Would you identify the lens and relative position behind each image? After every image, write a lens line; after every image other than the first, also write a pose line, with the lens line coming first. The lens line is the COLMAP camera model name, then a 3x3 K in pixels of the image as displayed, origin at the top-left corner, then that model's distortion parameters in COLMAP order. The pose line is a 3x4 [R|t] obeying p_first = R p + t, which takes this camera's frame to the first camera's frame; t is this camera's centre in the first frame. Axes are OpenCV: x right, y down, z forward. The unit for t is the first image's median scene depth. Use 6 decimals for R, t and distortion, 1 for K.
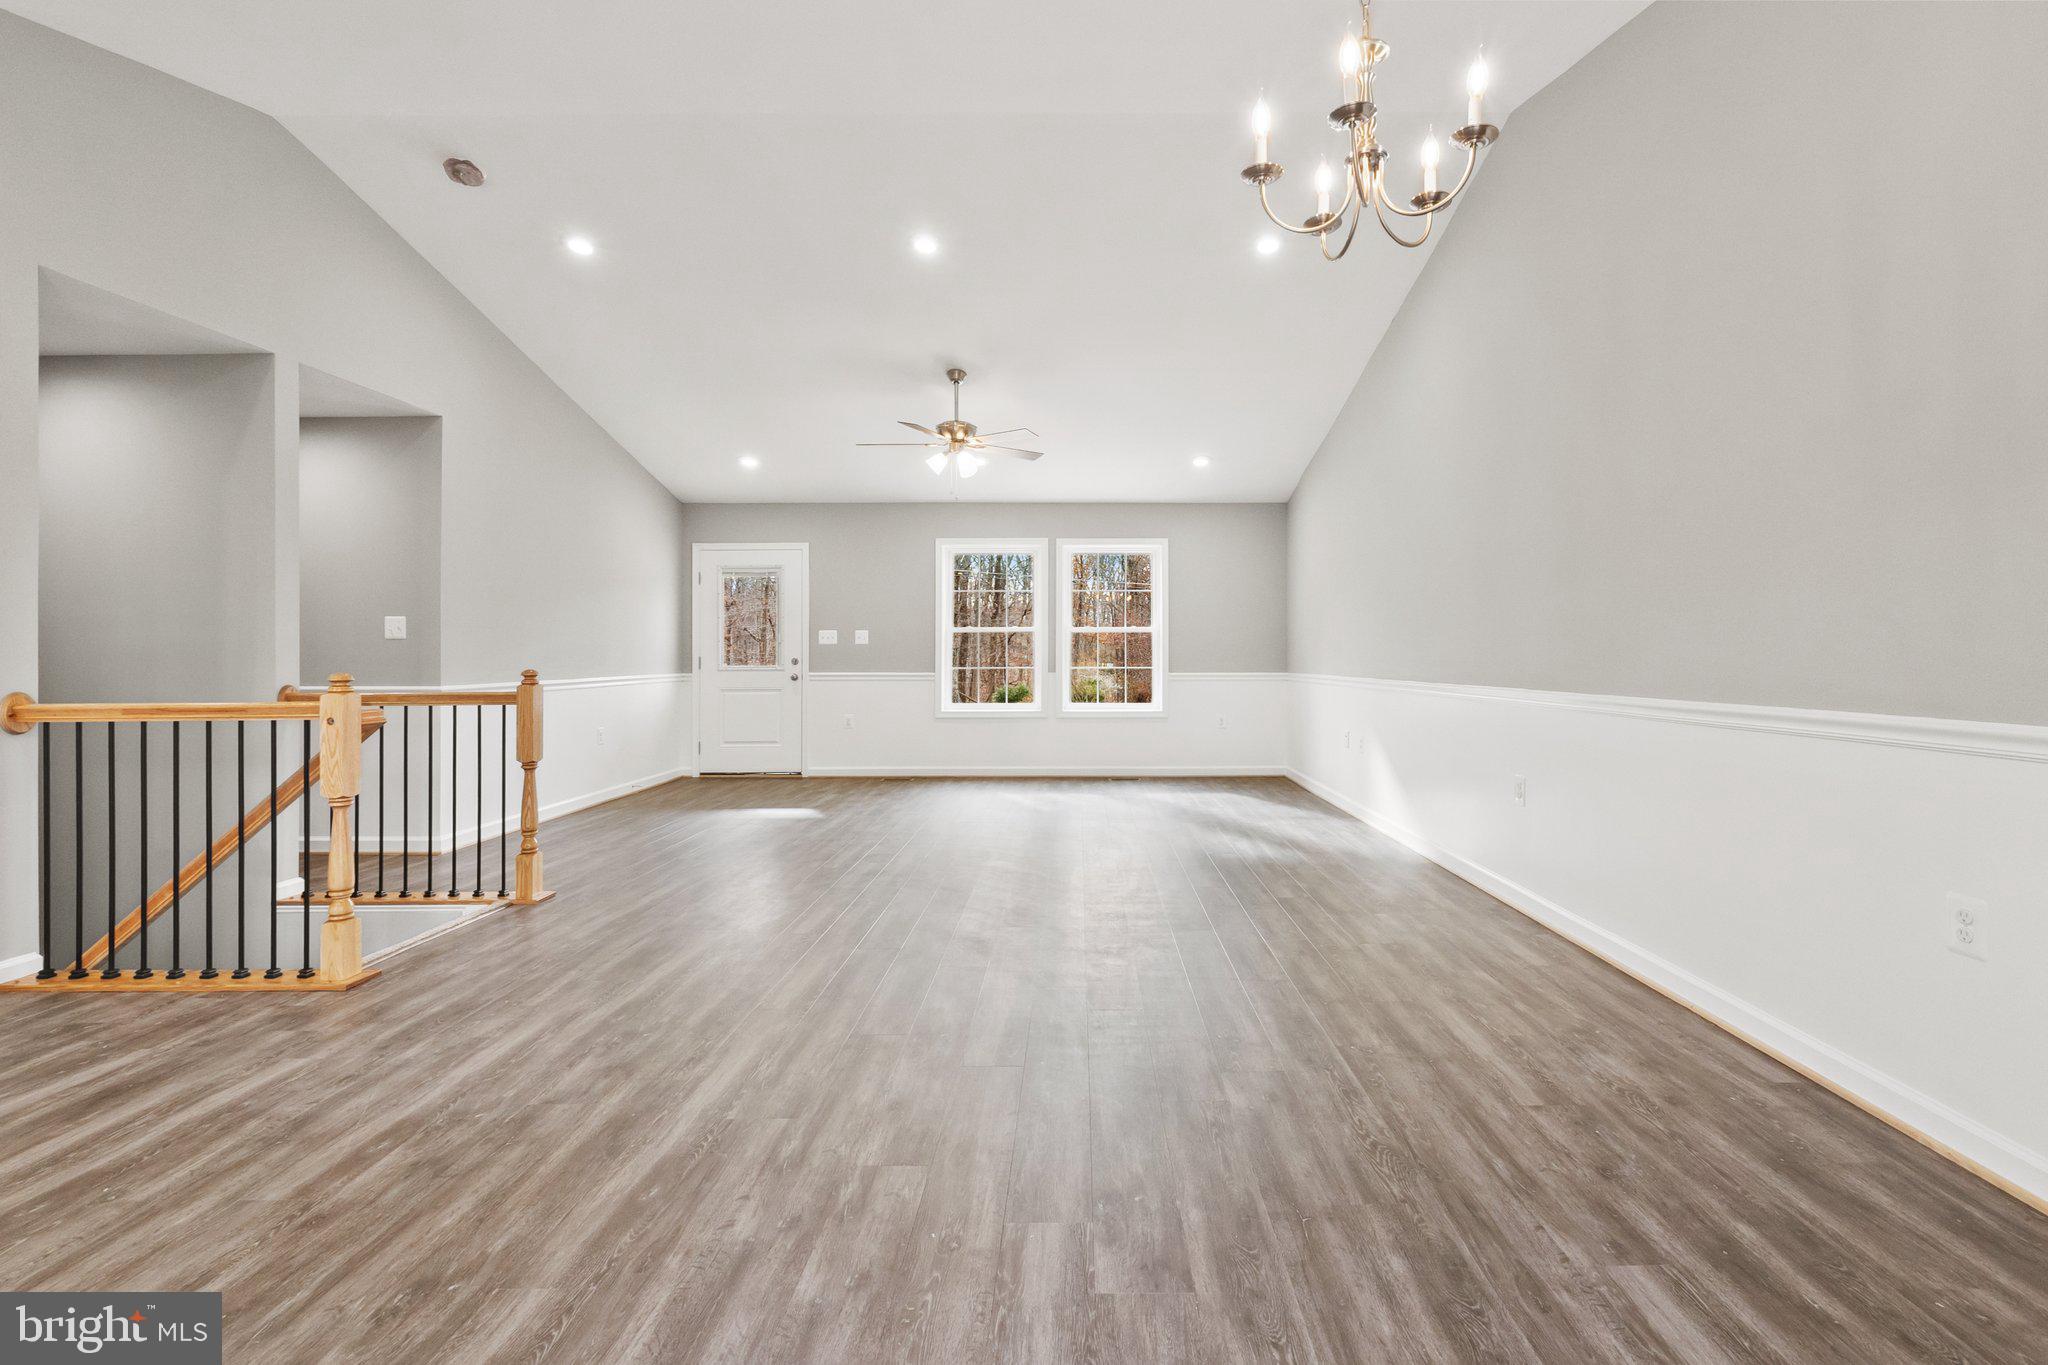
lens RADIAL K [[896.4, 0, 1097.1], [0, 896.4, 657.2], [0, 0, 1]] dist [-0.007377, -0.000479]
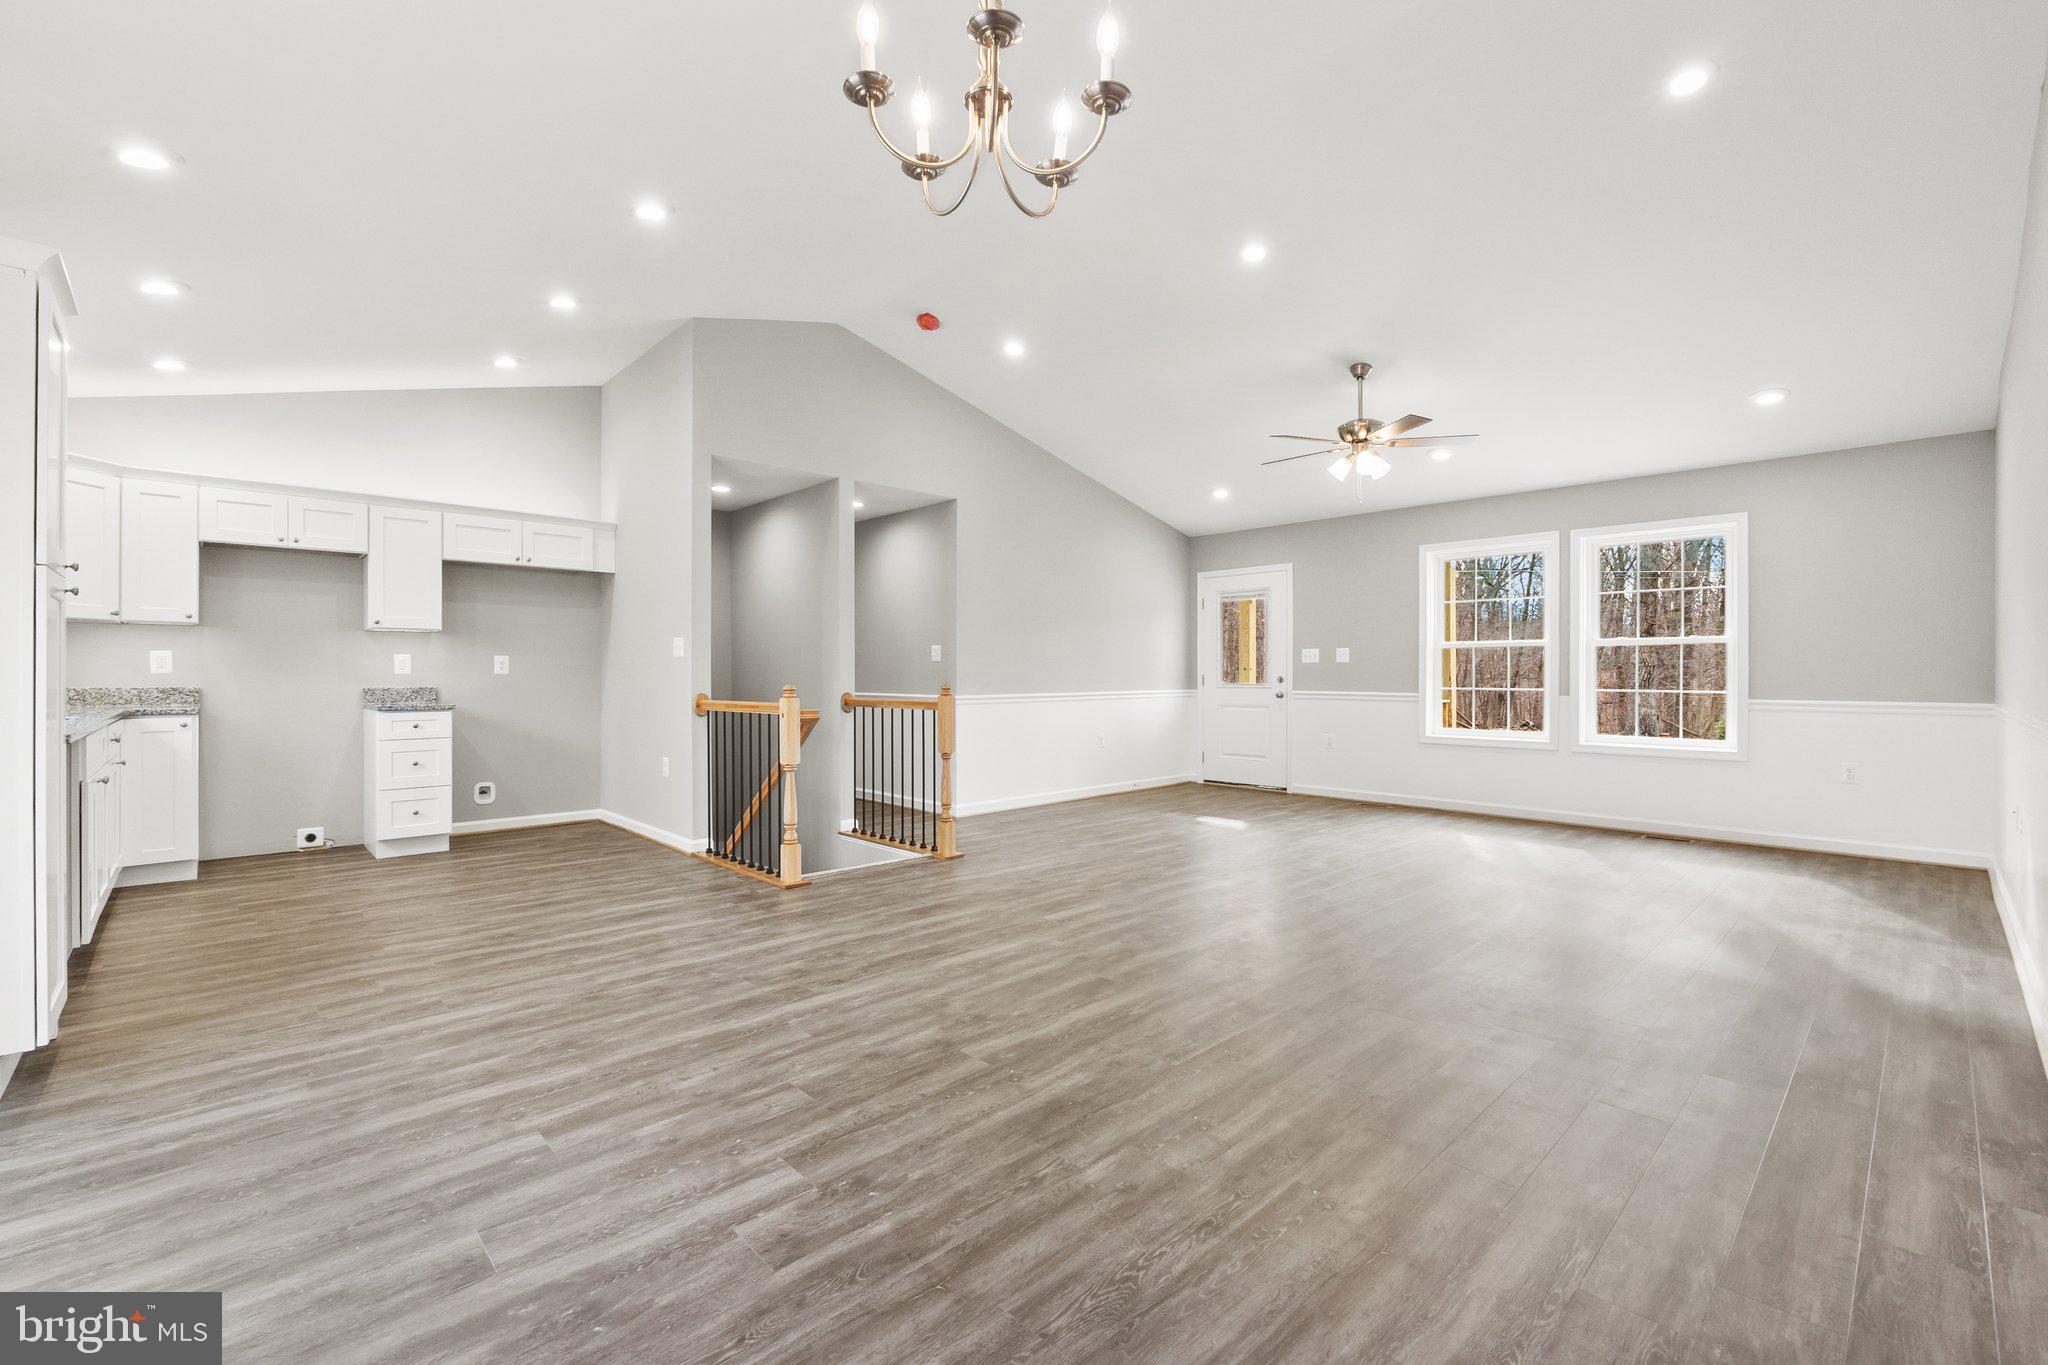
lens RADIAL K [[882.3, 0, 1024.0], [0, 882.3, 682.5], [0, 0, 1]] dist [-0.004243, -0.000508]
pose [[0.676943, 0.009410, -0.735975, 0.413328], [-0.002919, 0.999945, 0.010100, -0.002687], [0.736029, -0.004688, 0.676933, 0.194143]]
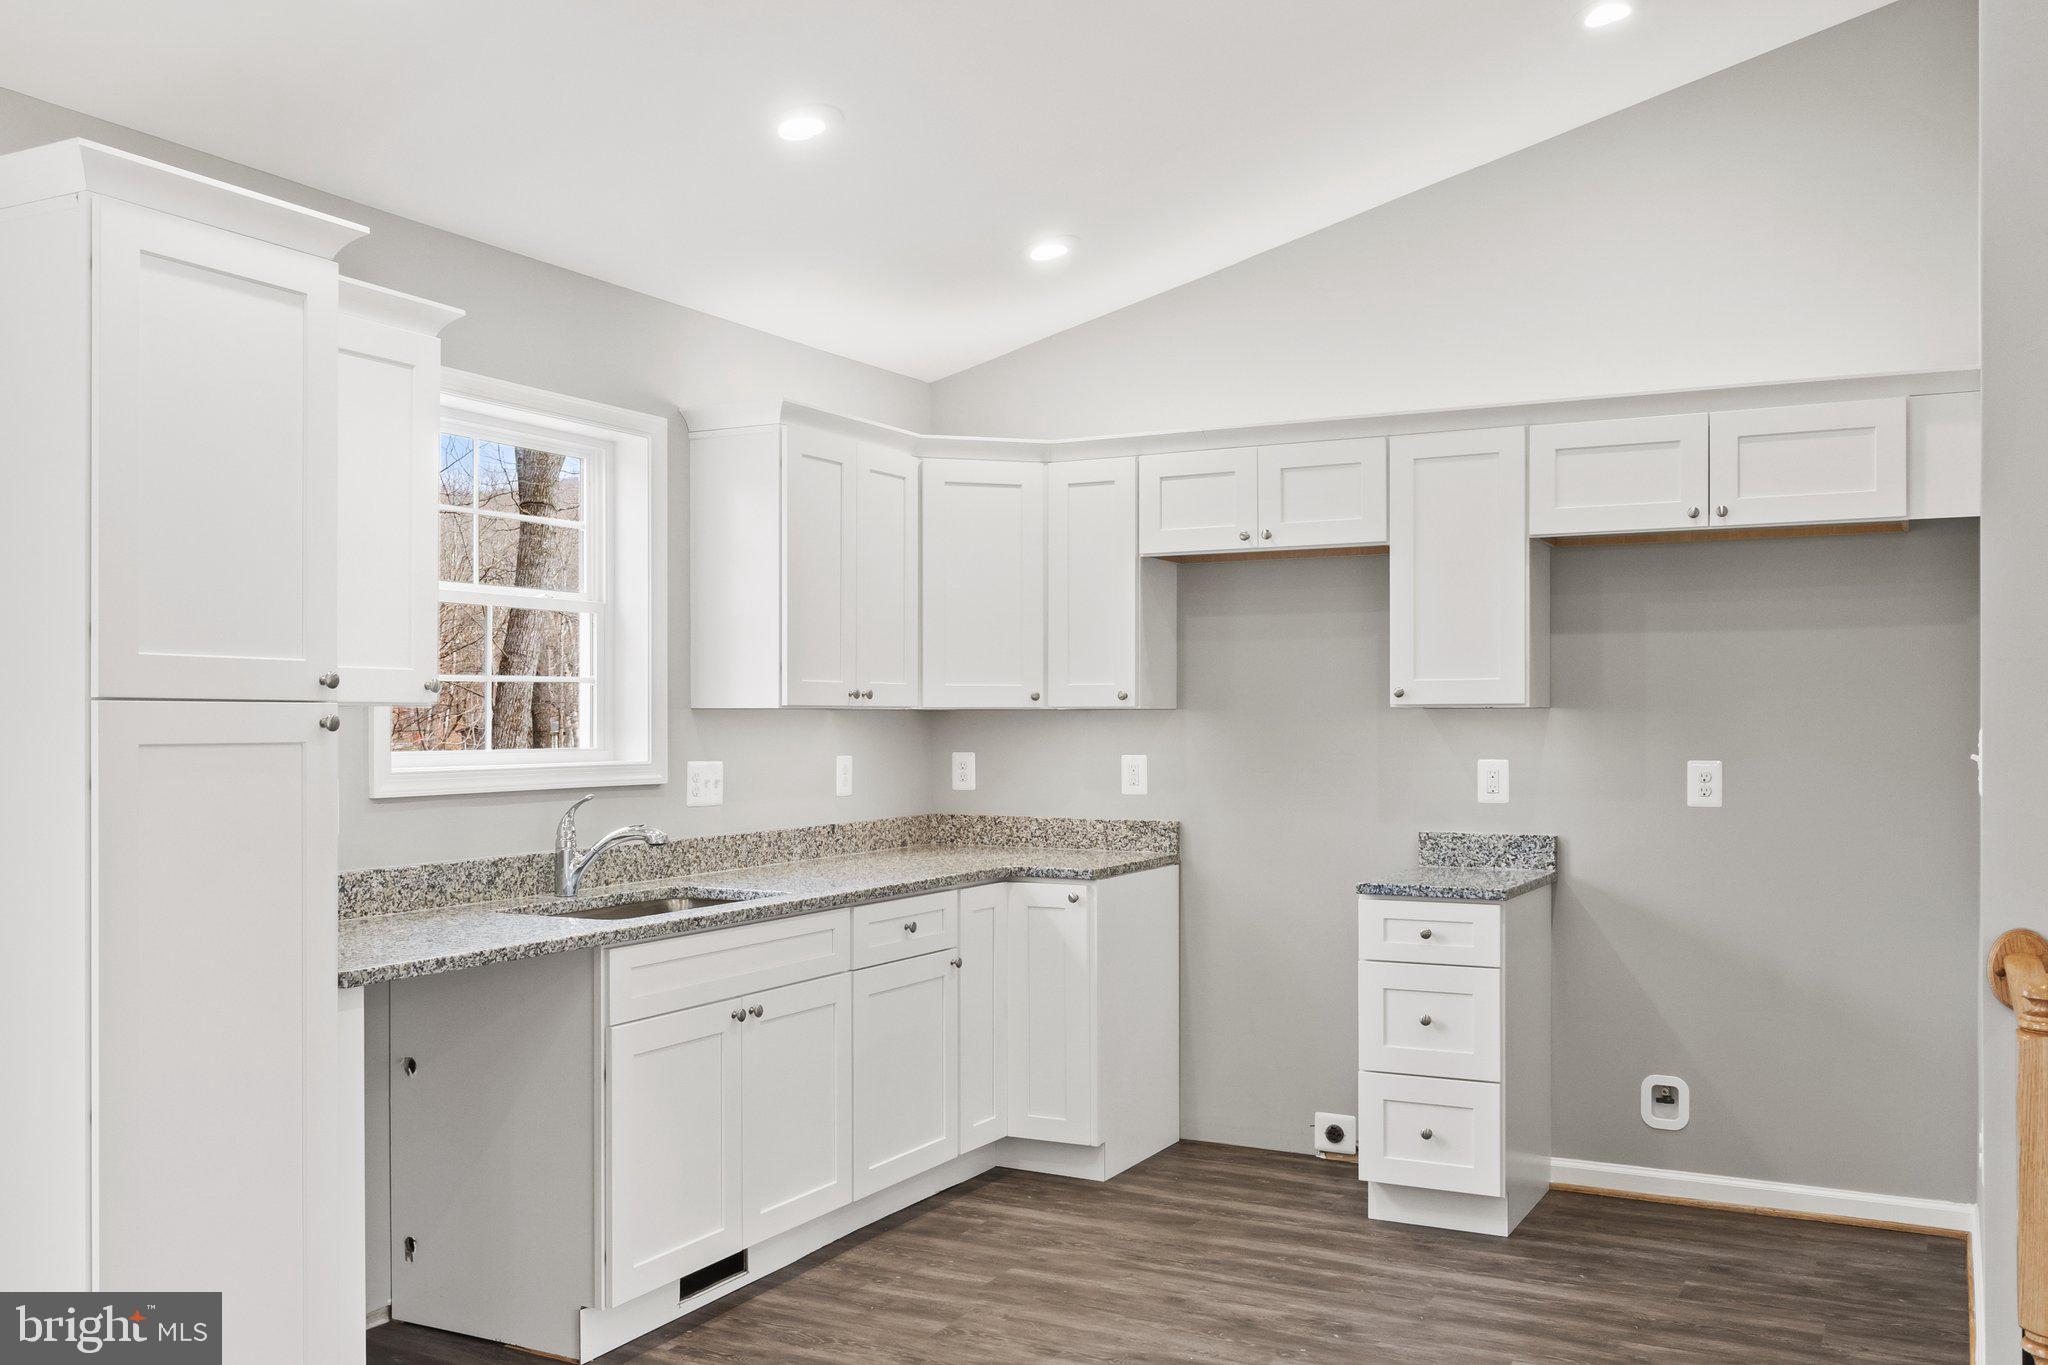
lens RADIAL K [[1783.5, 0, 990.0], [0, 1783.5, 717.5], [0, 0, 1]] dist [-0.000635, -0.000353]
pose [[-0.487248, 0.004099, -0.873254, -0.025261], [0.003606, 0.999990, 0.002682, -0.065427], [0.873256, -0.001842, -0.487258, 0.729681]]
